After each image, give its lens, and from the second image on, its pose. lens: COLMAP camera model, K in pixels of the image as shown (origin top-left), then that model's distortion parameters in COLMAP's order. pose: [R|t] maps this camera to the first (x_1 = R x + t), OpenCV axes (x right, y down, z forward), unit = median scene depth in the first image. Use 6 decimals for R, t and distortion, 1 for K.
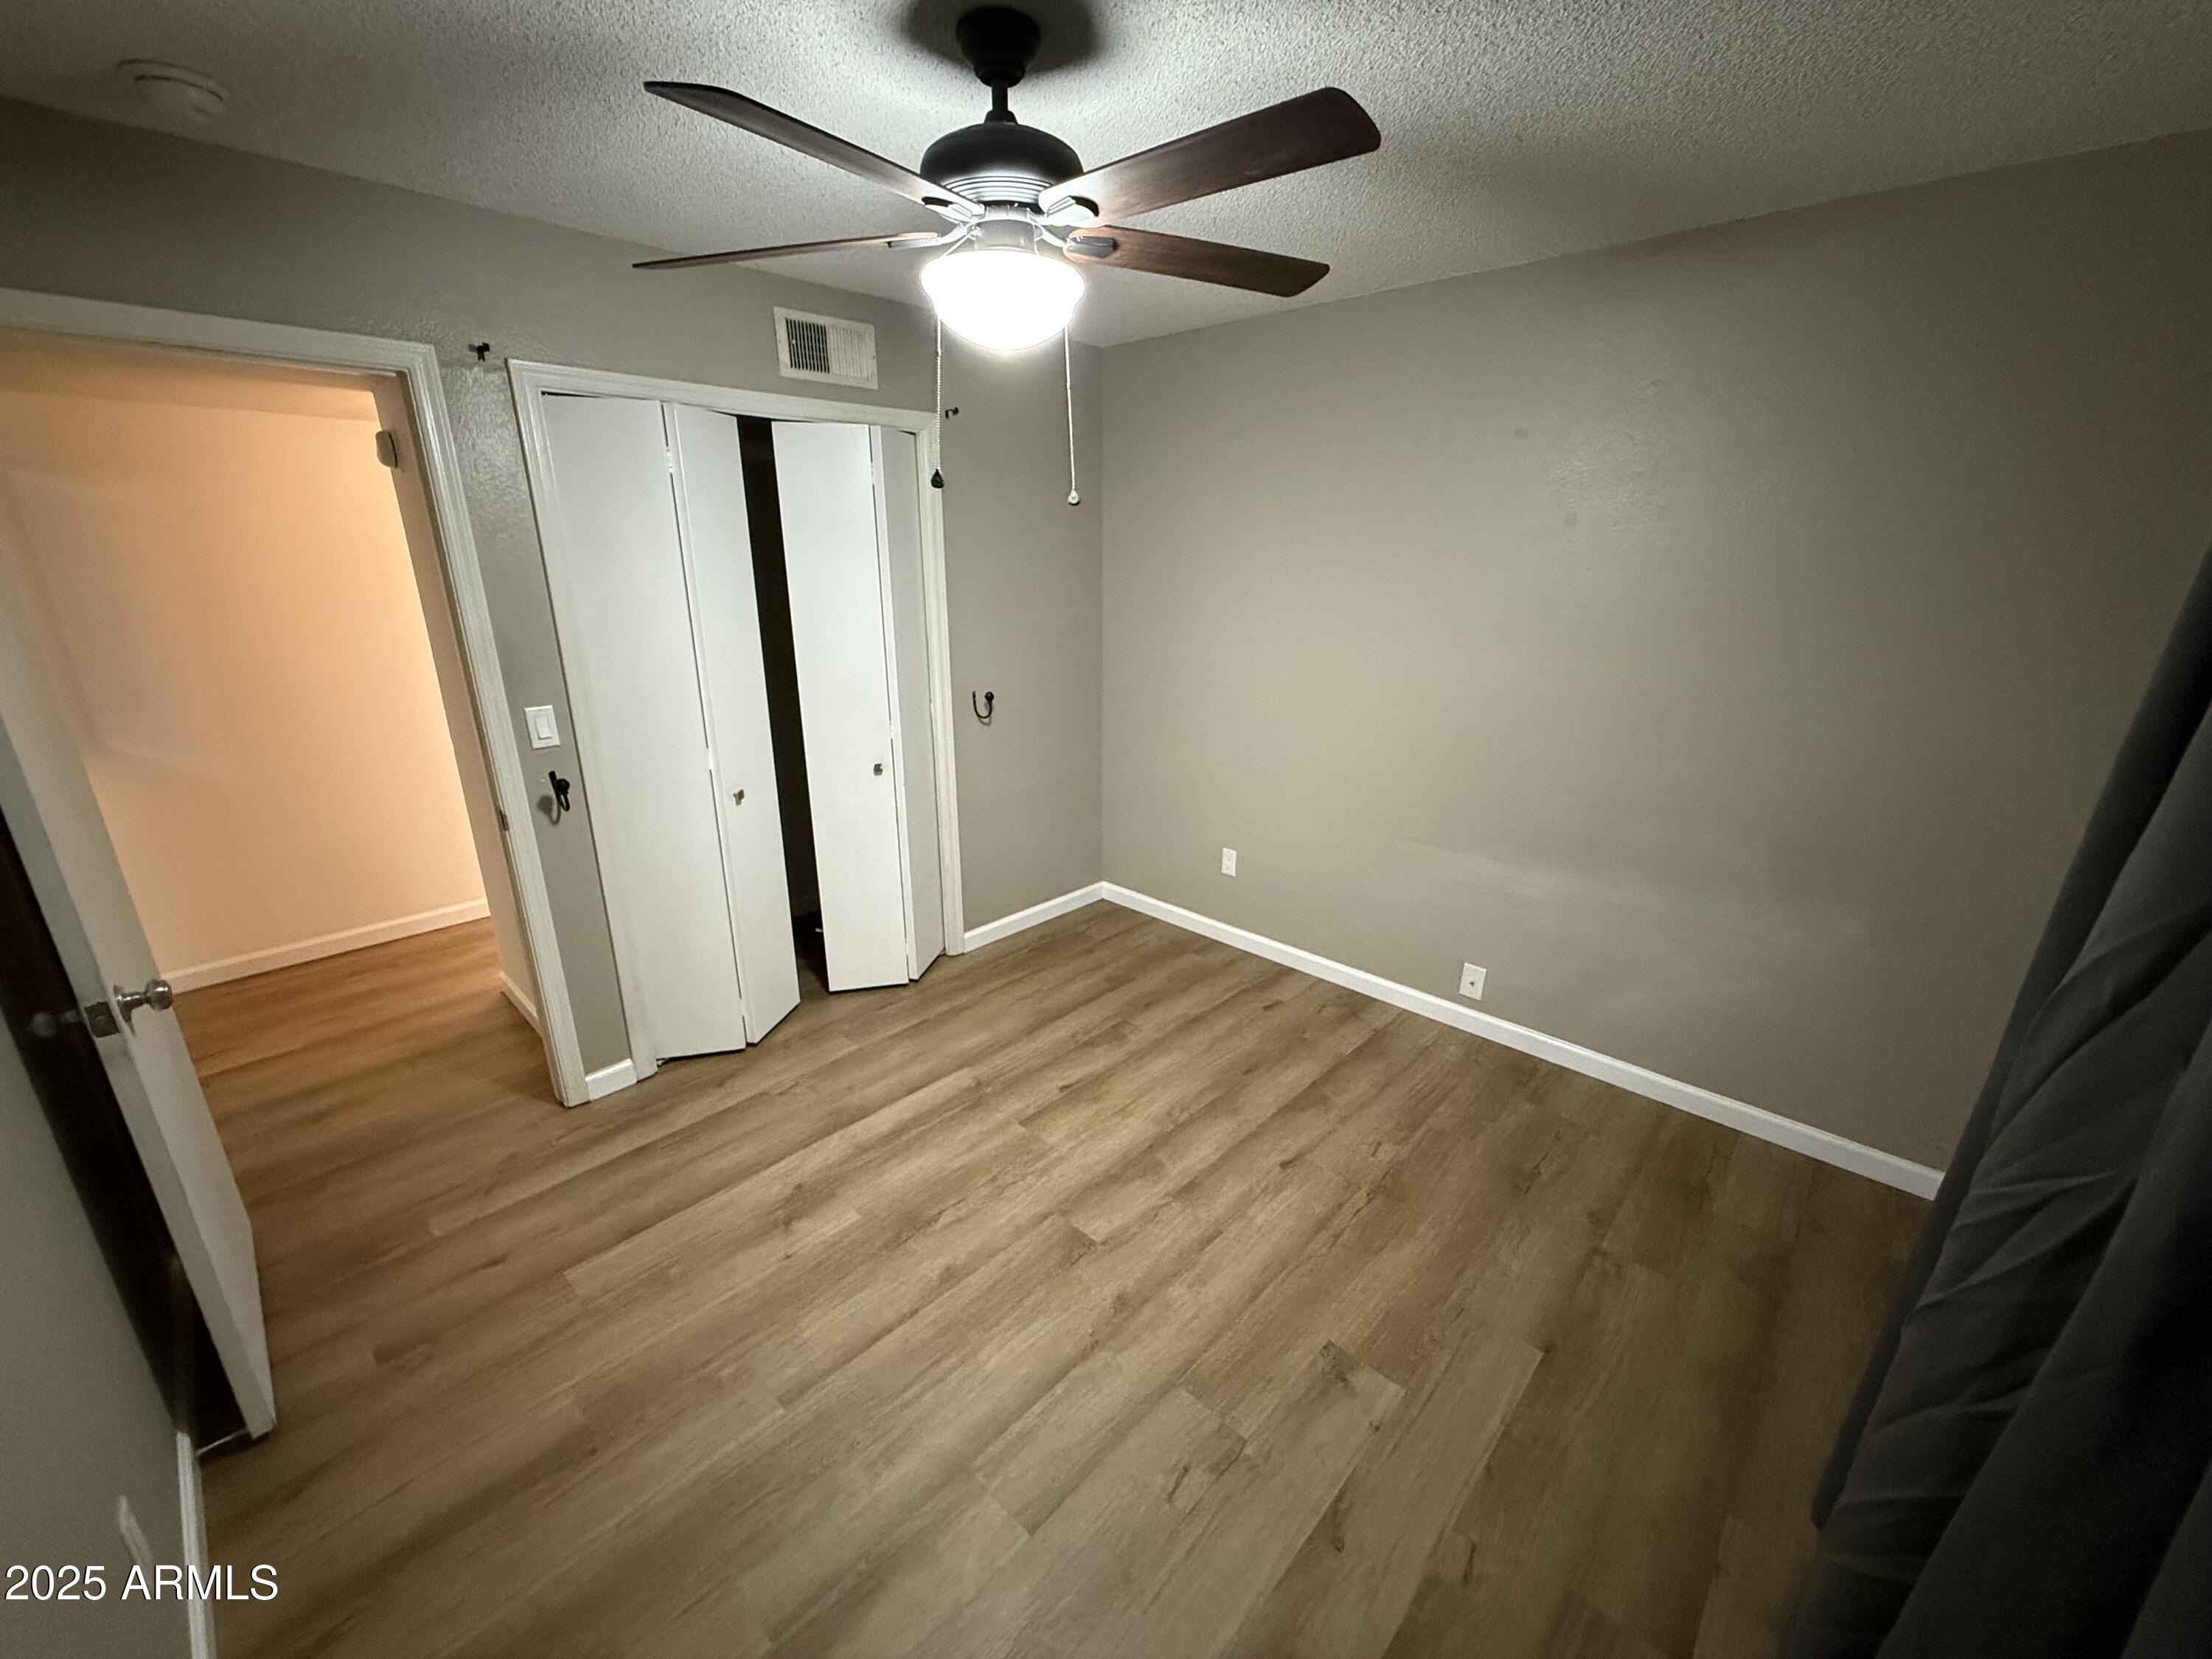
lens RADIAL K [[886.4, 0, 1103.5], [0, 886.4, 828.3], [0, 0, 1]] dist [-0.000868, -0.000226]
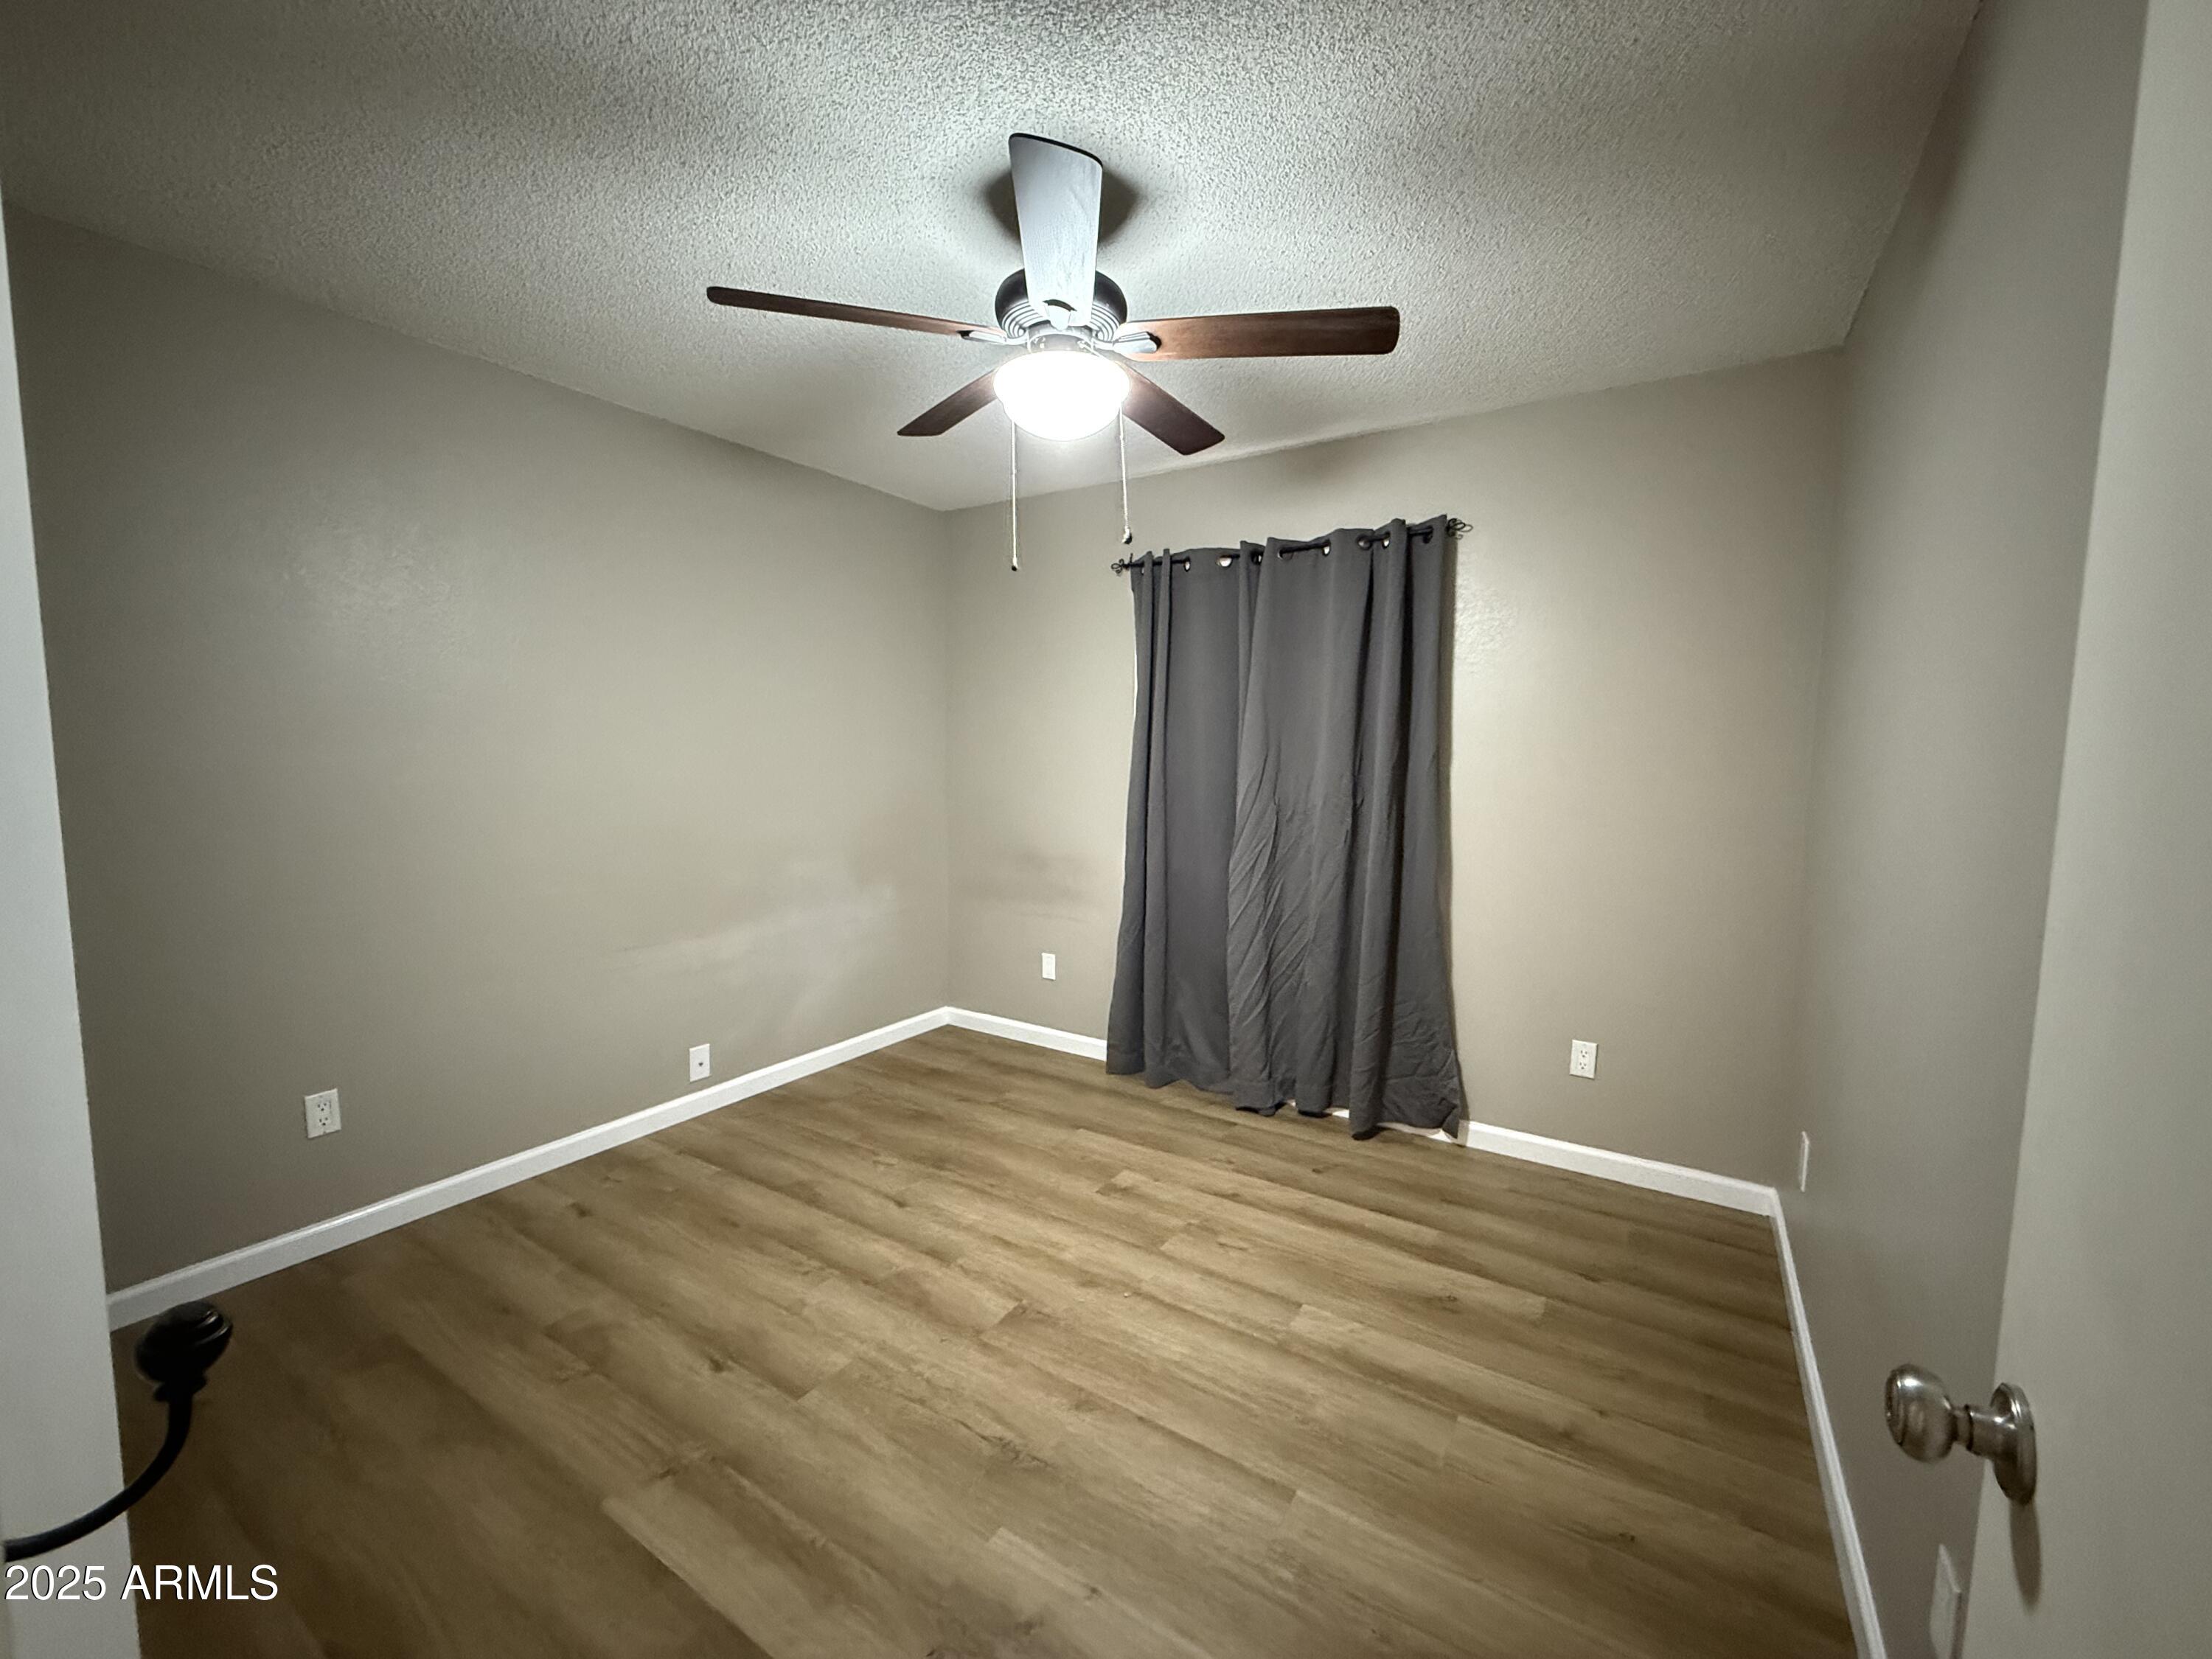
lens RADIAL K [[886.4, 0, 1103.5], [0, 886.4, 828.3], [0, 0, 1]] dist [-0.000868, -0.000226]
pose [[-0.181680, -0.097853, 0.978477, -0.968030], [0.293003, 0.944453, 0.148854, -0.147753], [-0.938691, 0.313741, -0.142917, 0.933935]]
